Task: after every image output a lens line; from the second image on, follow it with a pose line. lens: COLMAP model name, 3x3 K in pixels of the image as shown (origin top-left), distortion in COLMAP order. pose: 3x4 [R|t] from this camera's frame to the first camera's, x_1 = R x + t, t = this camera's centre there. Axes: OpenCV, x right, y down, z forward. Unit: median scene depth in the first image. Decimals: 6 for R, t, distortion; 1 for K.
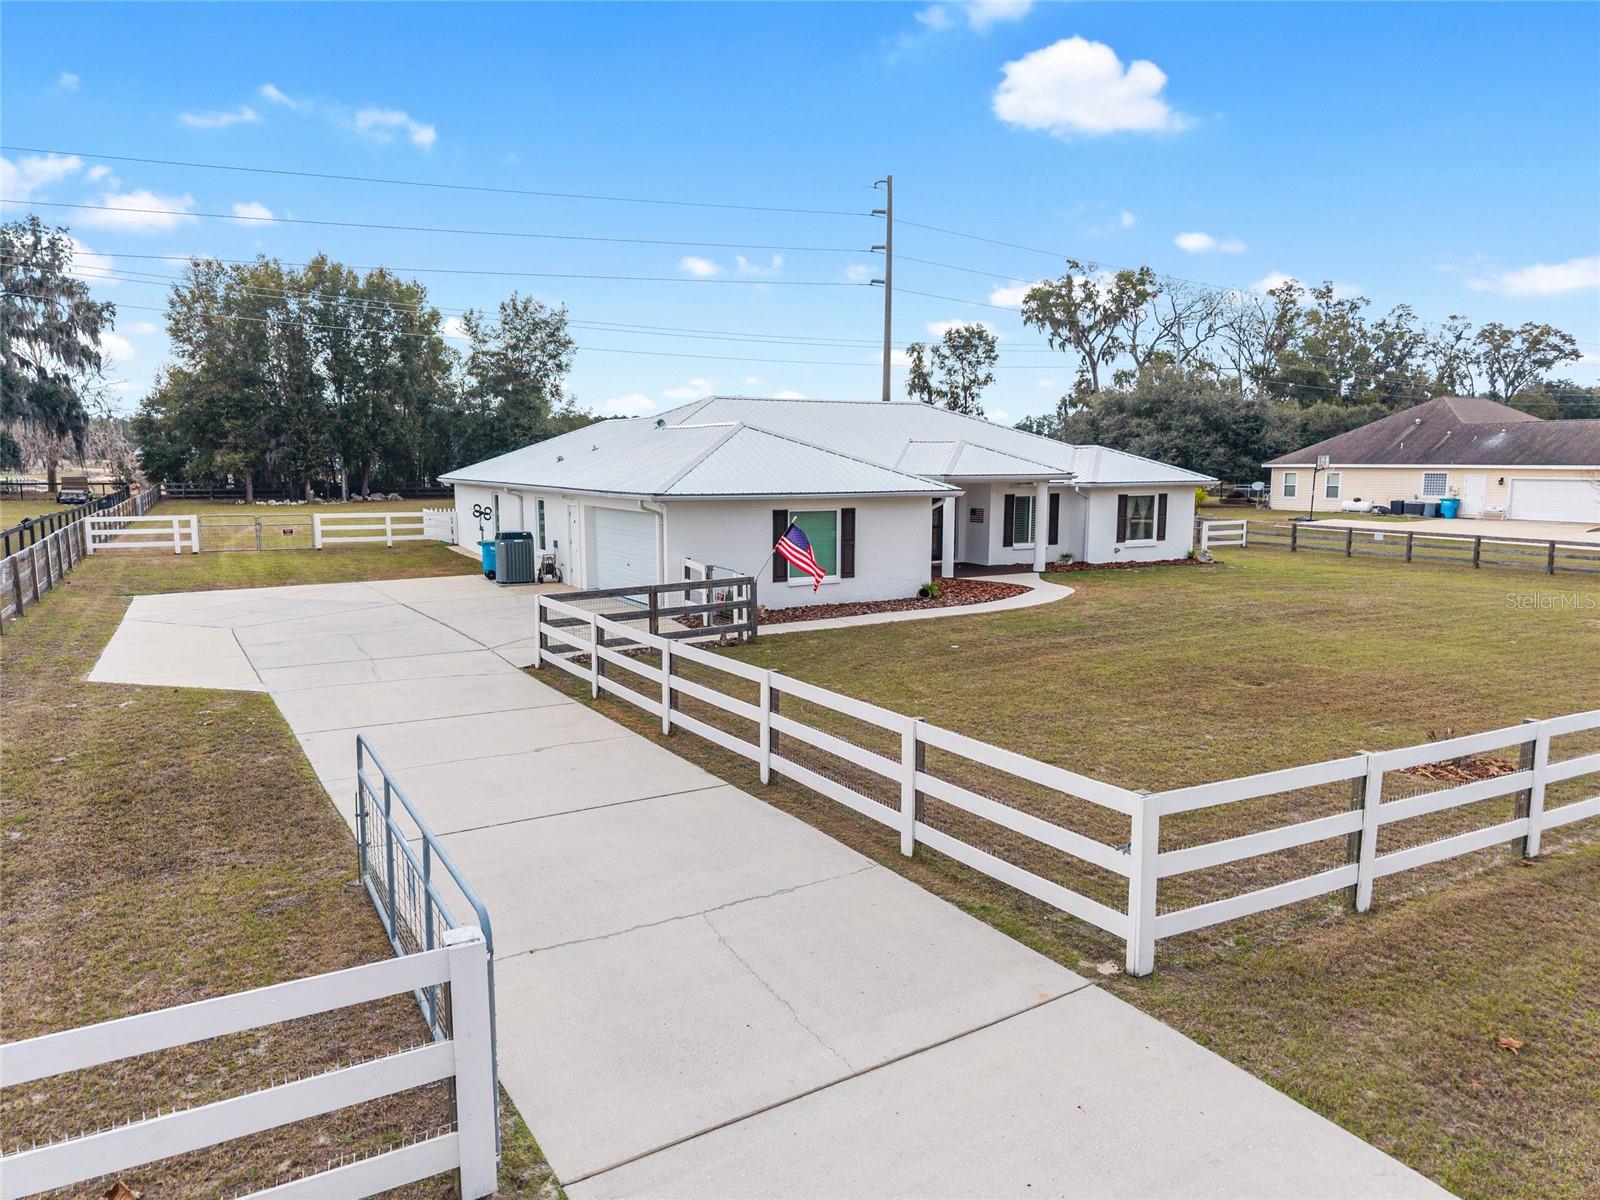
lens RADIAL K [[1071.6, 0, 787.7], [0, 1071.6, 598.8], [0, 0, 1]] dist [0.008644, -0.002992]
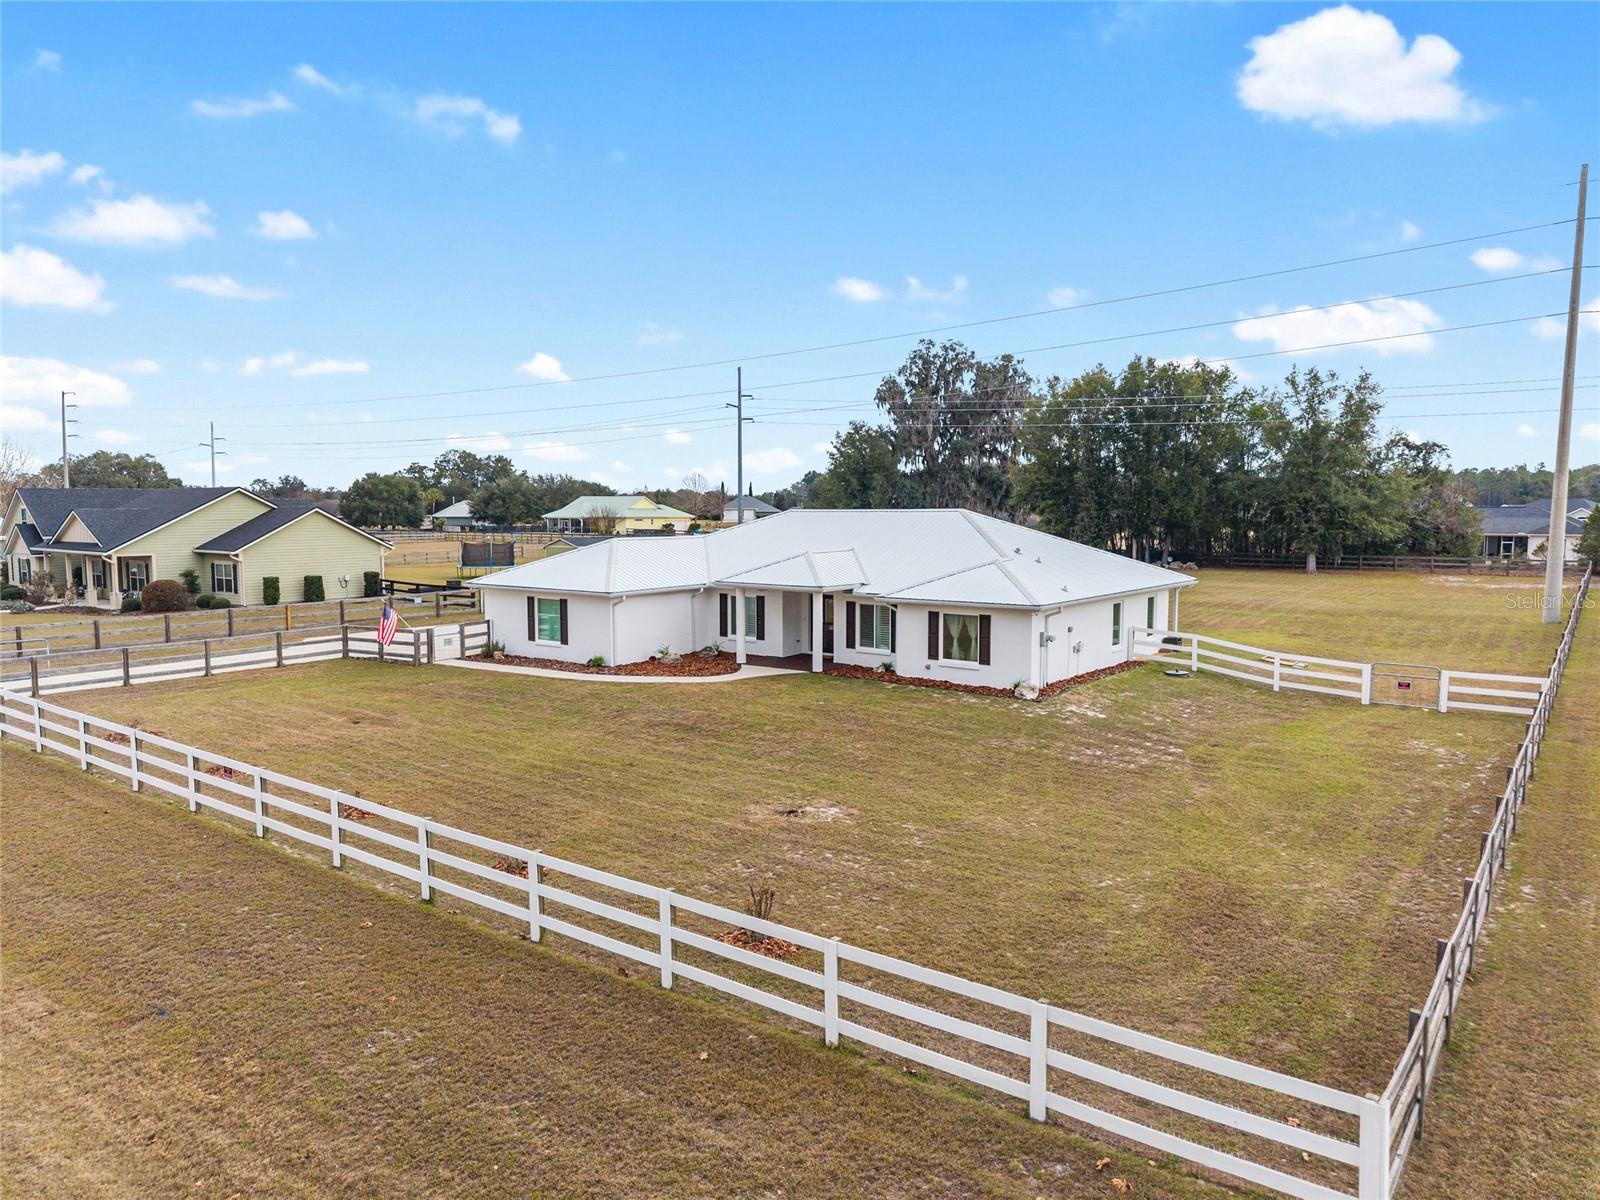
lens RADIAL K [[1064.4, 0, 789.6], [0, 1064.4, 600.6], [0, 0, 1]] dist [0.048716, -0.056775]
pose [[0.407557, 0.077670, -0.909871, 0.478761], [-0.114474, 0.992862, 0.033479, -0.052030], [0.905976, 0.090512, 0.413539, 0.197564]]
